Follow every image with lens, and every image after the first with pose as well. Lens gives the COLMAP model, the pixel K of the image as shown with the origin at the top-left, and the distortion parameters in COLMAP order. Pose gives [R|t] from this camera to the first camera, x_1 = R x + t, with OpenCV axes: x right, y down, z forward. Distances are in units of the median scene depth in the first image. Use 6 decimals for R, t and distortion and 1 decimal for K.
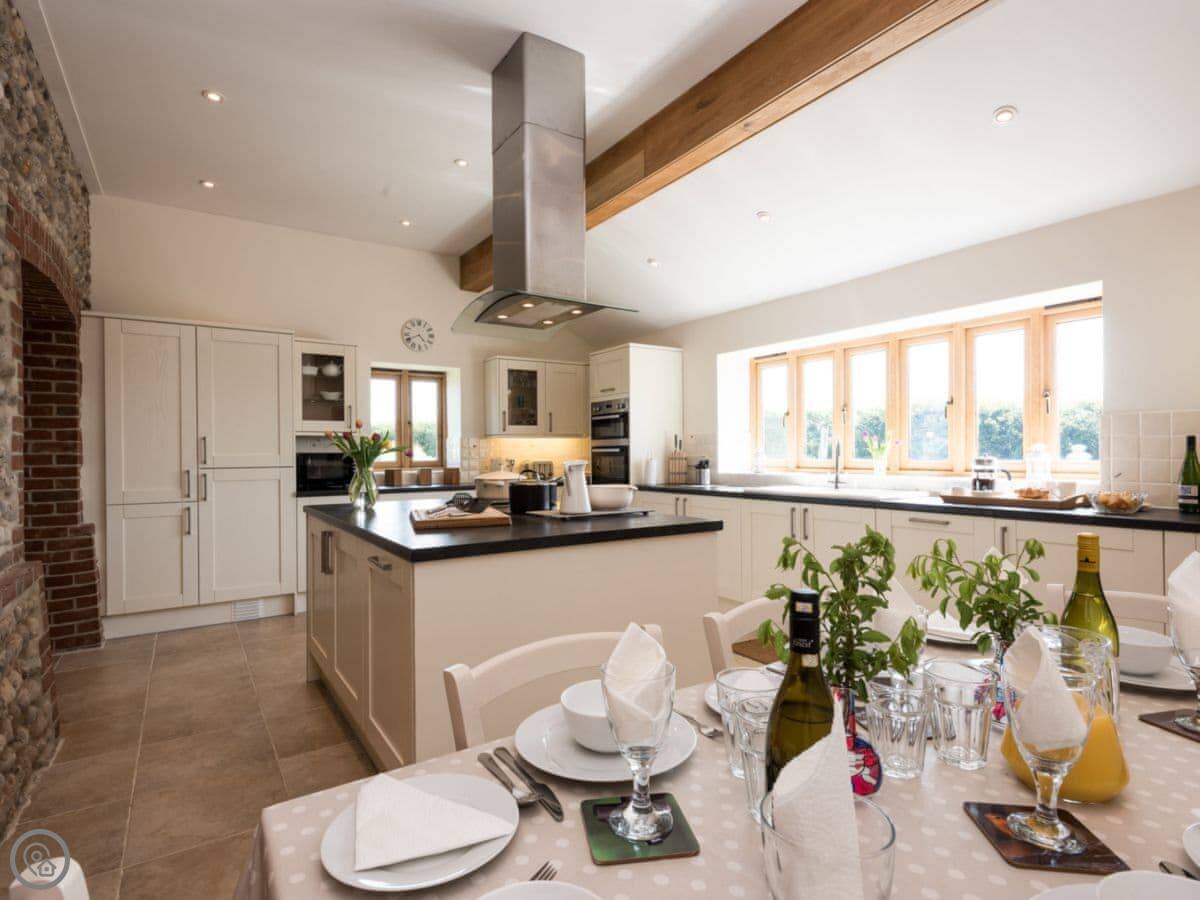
lens RADIAL K [[649.2, 0, 601.5], [0, 649.2, 456.5], [0, 0, 1]] dist [0.017834, 0.000540]
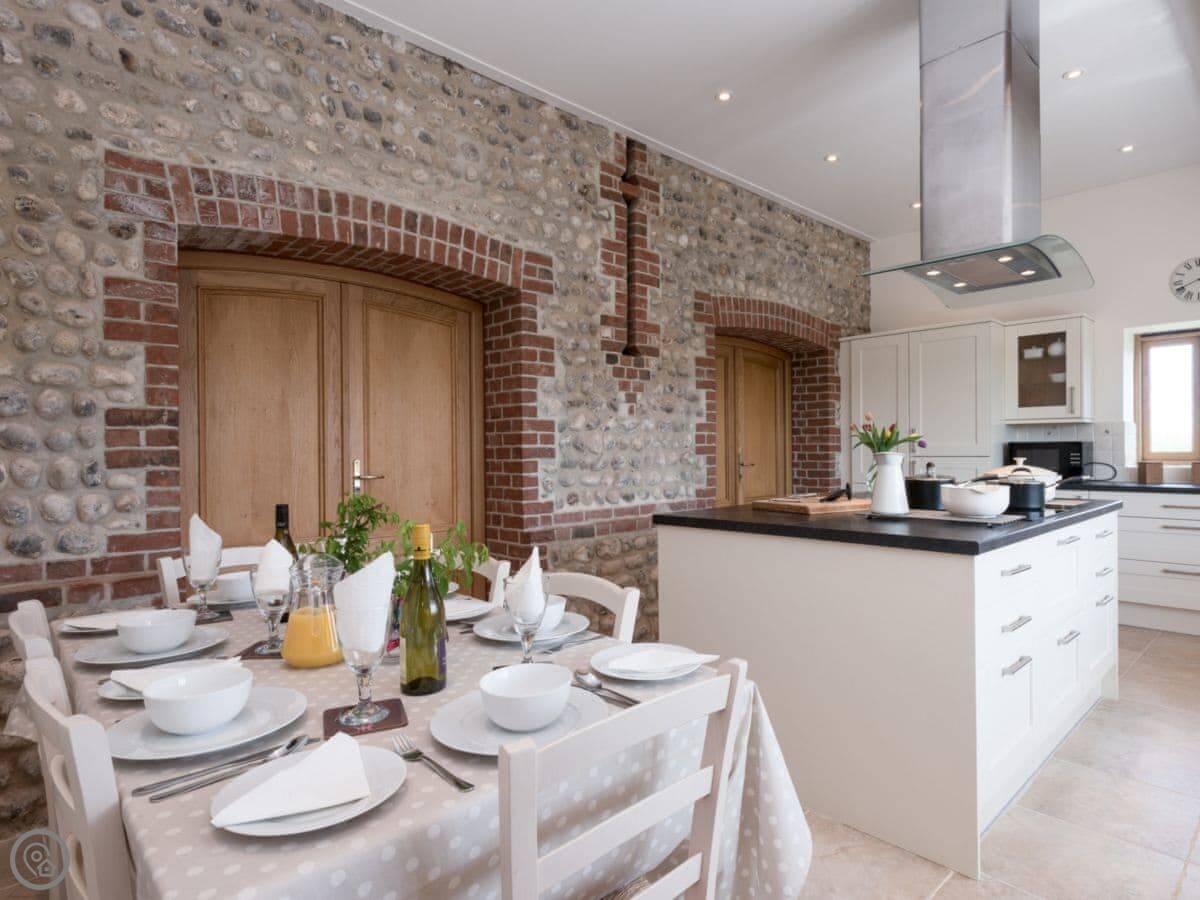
lens RADIAL K [[649.2, 0, 603.8], [0, 649.2, 447.0], [0, 0, 1]] dist [0.017834, 0.000540]
pose [[0.169697, 0.001849, -0.985495, 0.377863], [0.001113, 0.999997, 0.002068, -0.000896], [0.985496, -0.001448, 0.169695, 0.243646]]
